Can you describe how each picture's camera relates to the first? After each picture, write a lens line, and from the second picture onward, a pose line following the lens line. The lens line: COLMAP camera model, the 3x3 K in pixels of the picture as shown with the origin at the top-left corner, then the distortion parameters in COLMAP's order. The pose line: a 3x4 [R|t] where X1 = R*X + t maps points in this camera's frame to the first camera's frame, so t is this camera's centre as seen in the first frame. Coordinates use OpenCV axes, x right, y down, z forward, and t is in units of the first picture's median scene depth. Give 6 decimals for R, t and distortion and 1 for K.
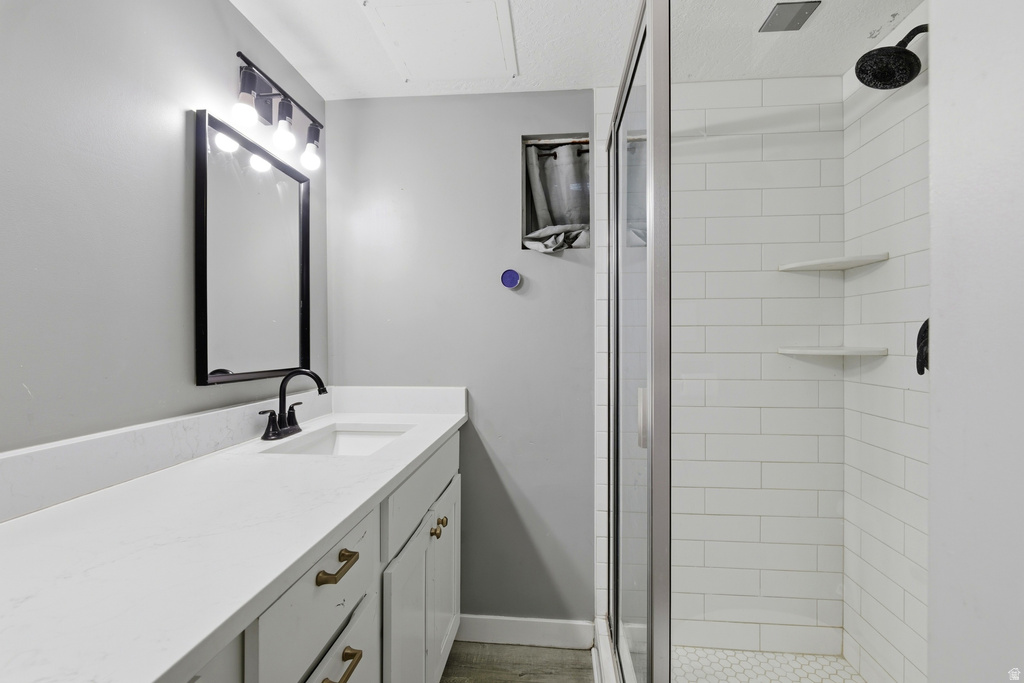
lens RADIAL K [[468.9, 0, 518.4], [0, 468.9, 342.1], [0, 0, 1]] dist [0.002704, 0.001633]
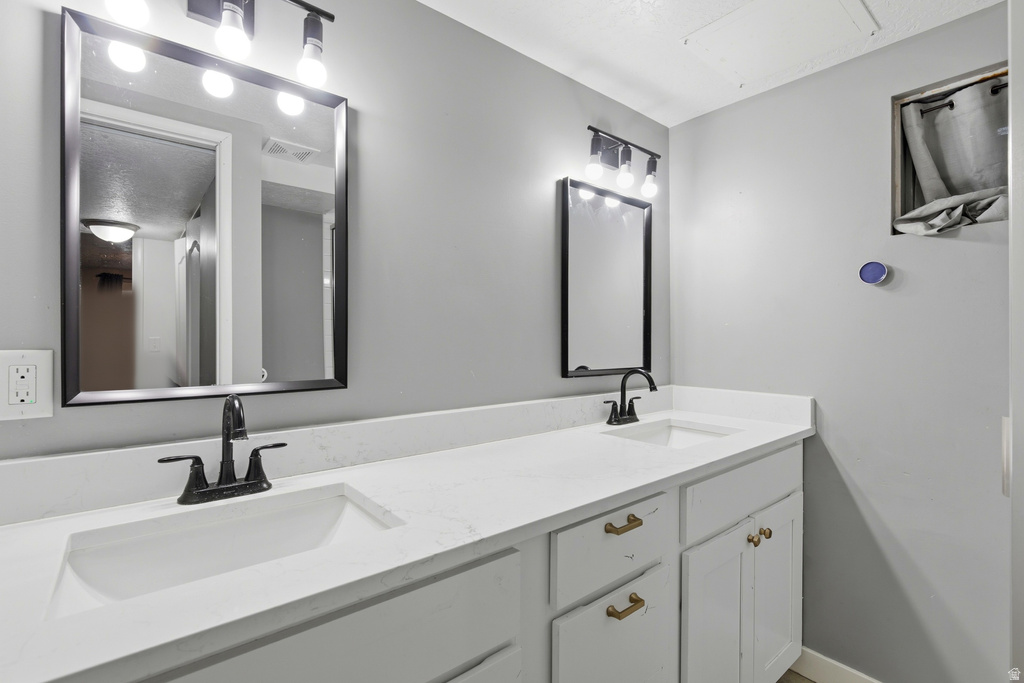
lens RADIAL K [[468.9, 0, 505.9], [0, 468.9, 336.1], [0, 0, 1]] dist [0.002704, 0.001633]
pose [[0.698587, -0.002442, -0.715521, 0.134129], [-0.004993, 0.999953, -0.008288, -0.012056], [0.715508, 0.009362, 0.698542, -0.058474]]
